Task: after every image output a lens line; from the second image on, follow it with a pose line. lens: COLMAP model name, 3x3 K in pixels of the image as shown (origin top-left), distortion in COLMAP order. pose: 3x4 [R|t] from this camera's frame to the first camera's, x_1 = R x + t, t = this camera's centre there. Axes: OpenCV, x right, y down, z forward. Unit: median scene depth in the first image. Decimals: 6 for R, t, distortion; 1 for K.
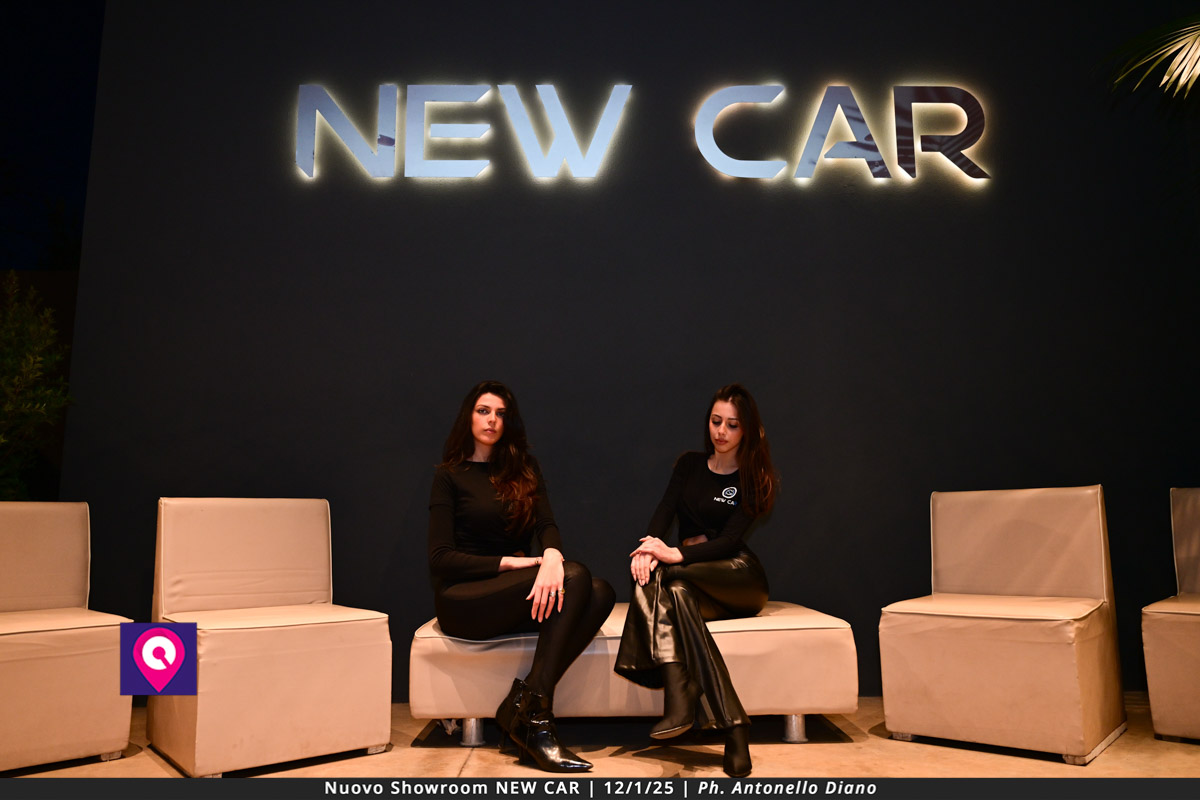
lens RADIAL K [[957.1, 0, 585.2], [0, 957.1, 320.1], [0, 0, 1]] dist [-0.007322, -0.003503]
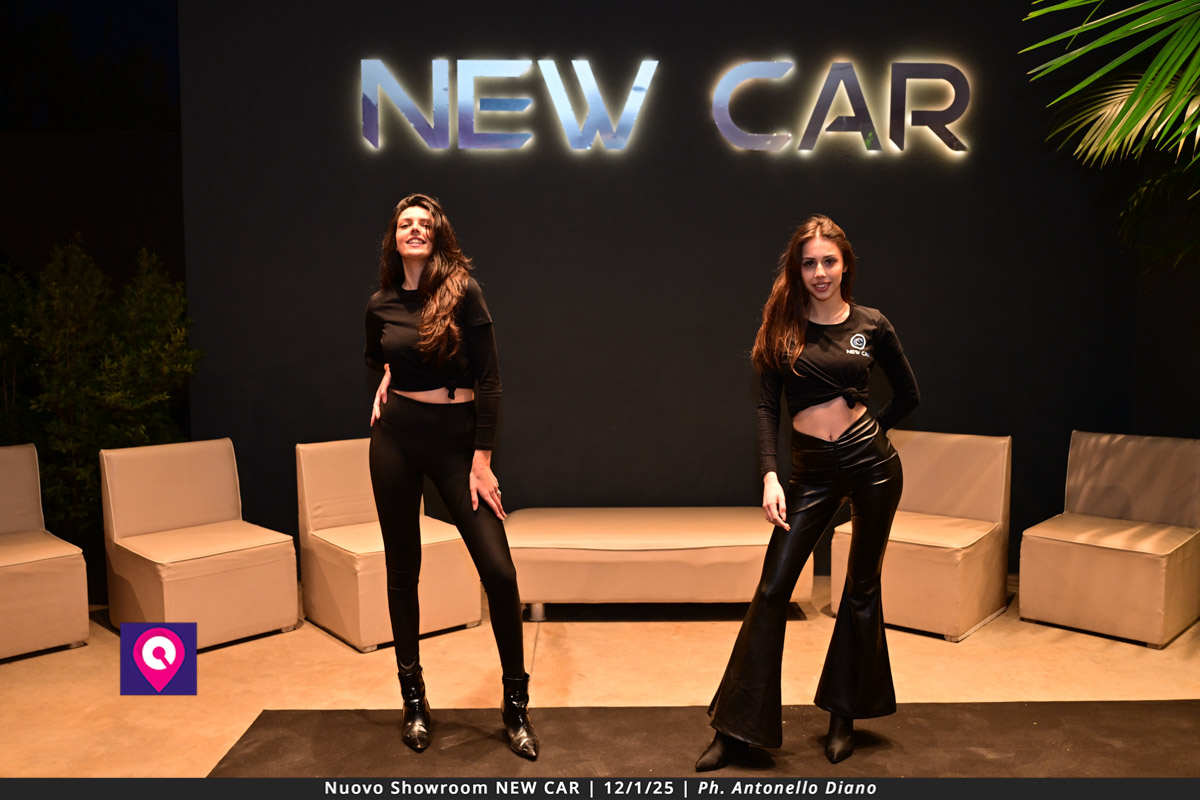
lens RADIAL K [[945.9, 0, 602.8], [0, 945.9, 400.3], [0, 0, 1]] dist [-0.010383, 0.017154]
pose [[0.999992, 0.003782, 0.000985, -0.015707], [-0.003908, 0.970493, 0.241098, -0.129275], [-0.000044, -0.241100, 0.970500, -0.172985]]
